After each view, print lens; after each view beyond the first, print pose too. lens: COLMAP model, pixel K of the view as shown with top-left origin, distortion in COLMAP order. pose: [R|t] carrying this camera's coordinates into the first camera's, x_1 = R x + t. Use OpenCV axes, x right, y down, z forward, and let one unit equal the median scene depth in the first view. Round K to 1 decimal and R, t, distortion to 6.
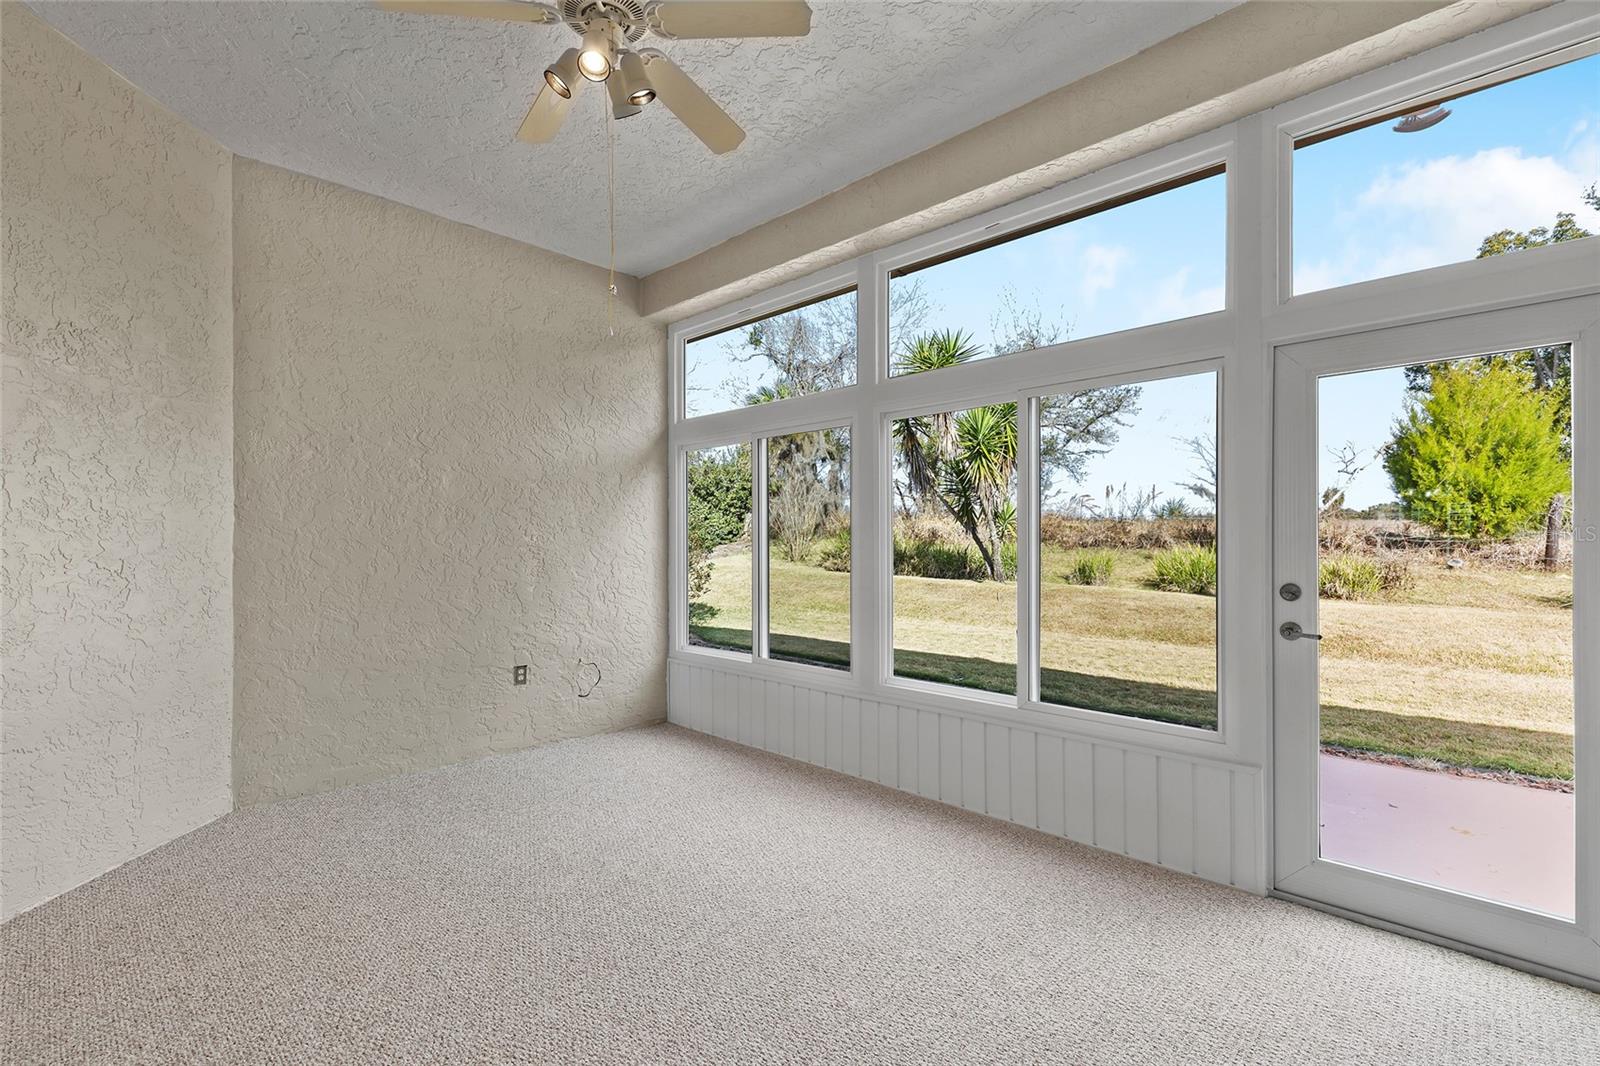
lens RADIAL K [[722.8, 0, 793.2], [0, 722.8, 540.2], [0, 0, 1]] dist [0.011767, 0.000331]
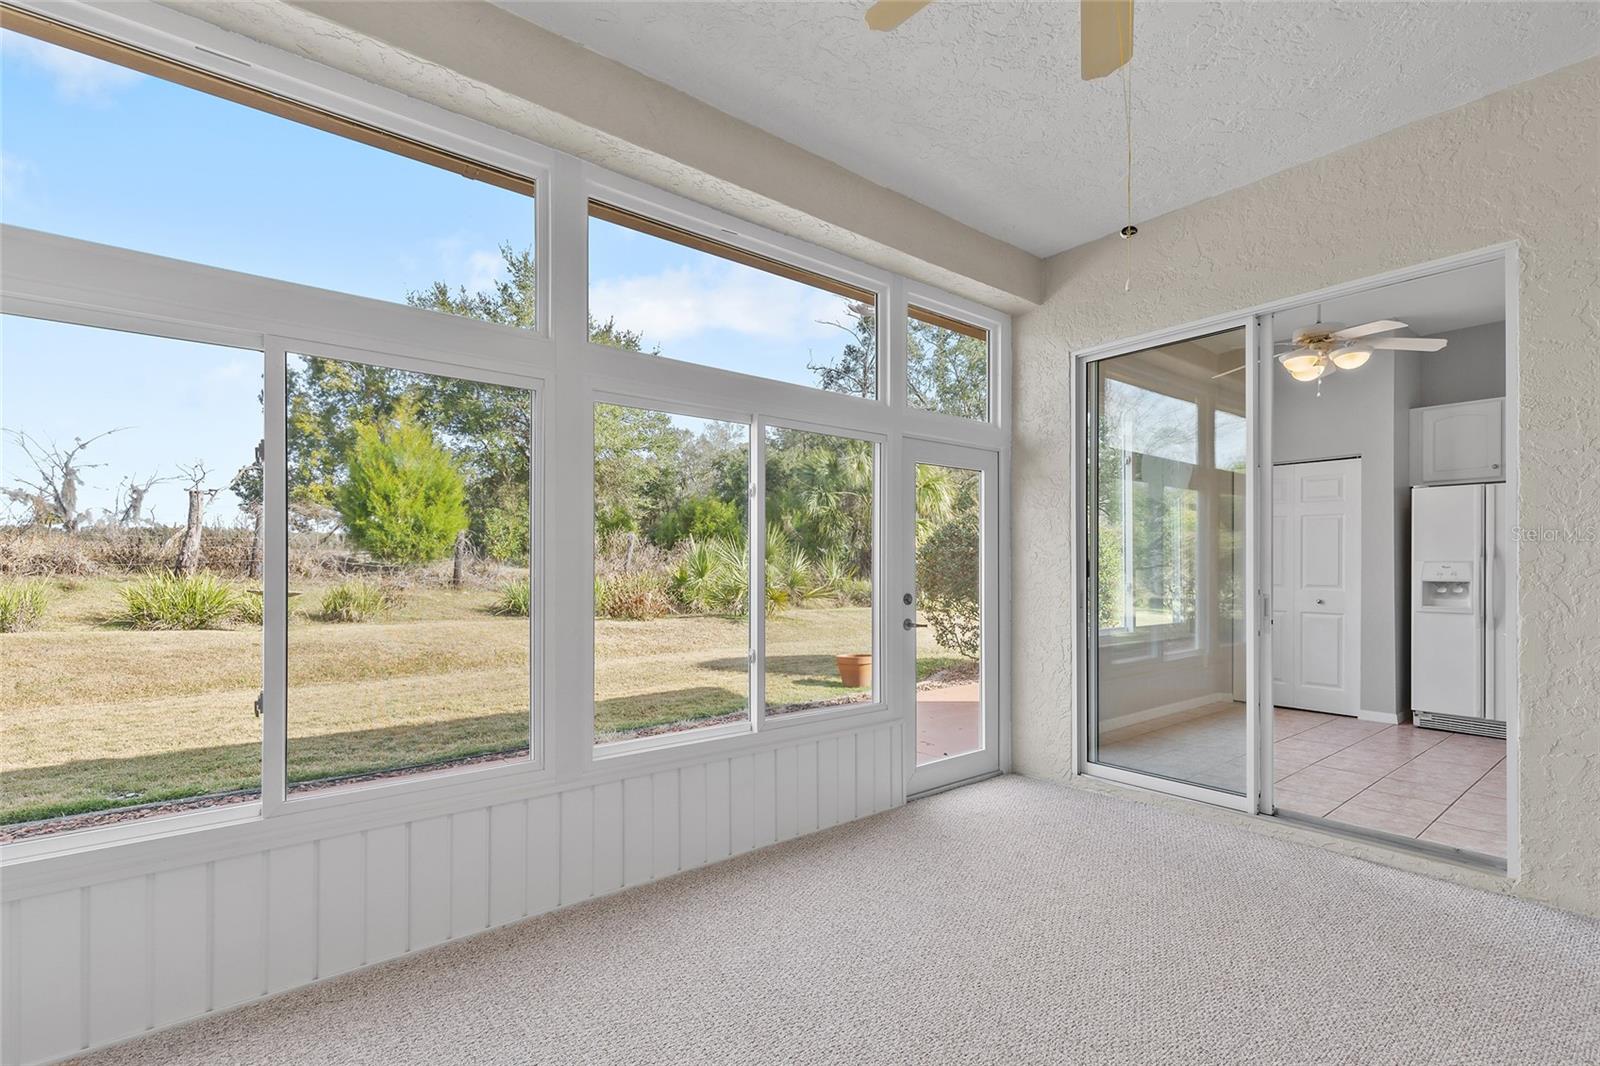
lens RADIAL K [[722.8, 0, 831.8], [0, 722.8, 562.0], [0, 0, 1]] dist [0.011767, 0.000331]
pose [[0.114401, 0.009802, 0.993386, -0.166795], [-0.005173, 0.999944, -0.009271, 0.001830], [-0.993421, -0.004078, 0.114445, 0.195746]]
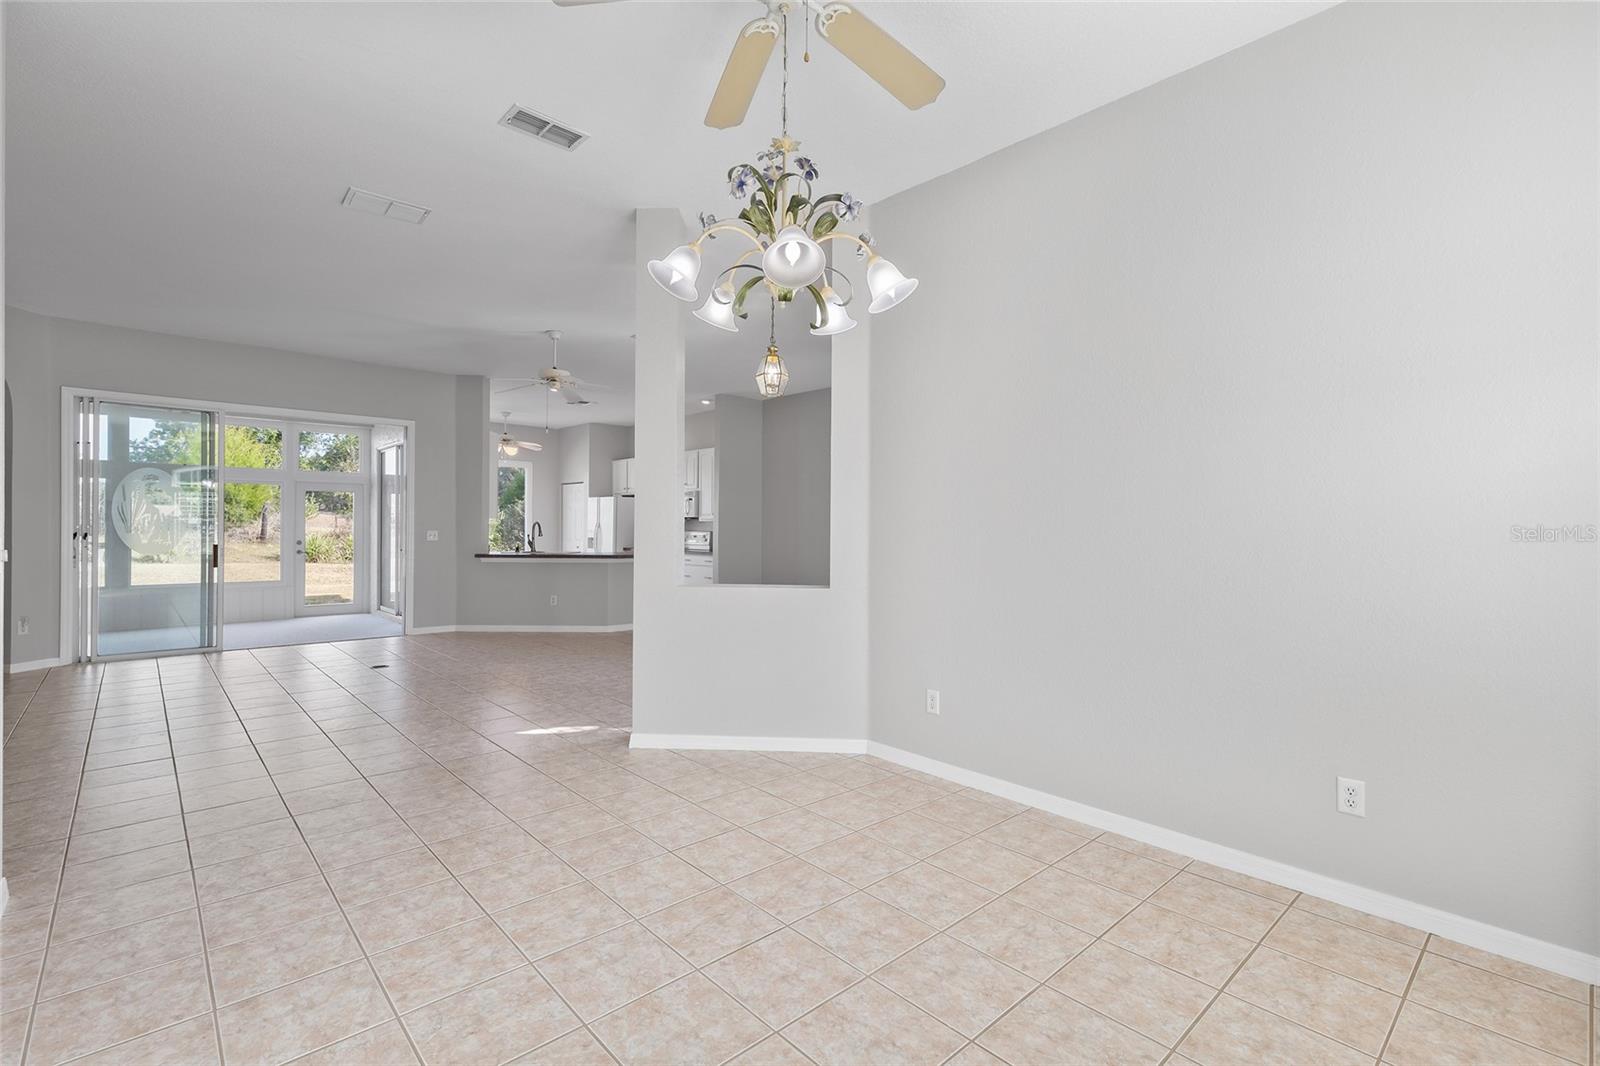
lens RADIAL K [[722.8, 0, 797.8], [0, 722.8, 522.9], [0, 0, 1]] dist [0.011767, 0.000331]
pose [[0.067477, -0.000563, 0.997721, -0.682774], [-0.002283, 0.999997, 0.000719, -0.011579], [-0.997718, -0.002326, 0.067475, -0.448303]]
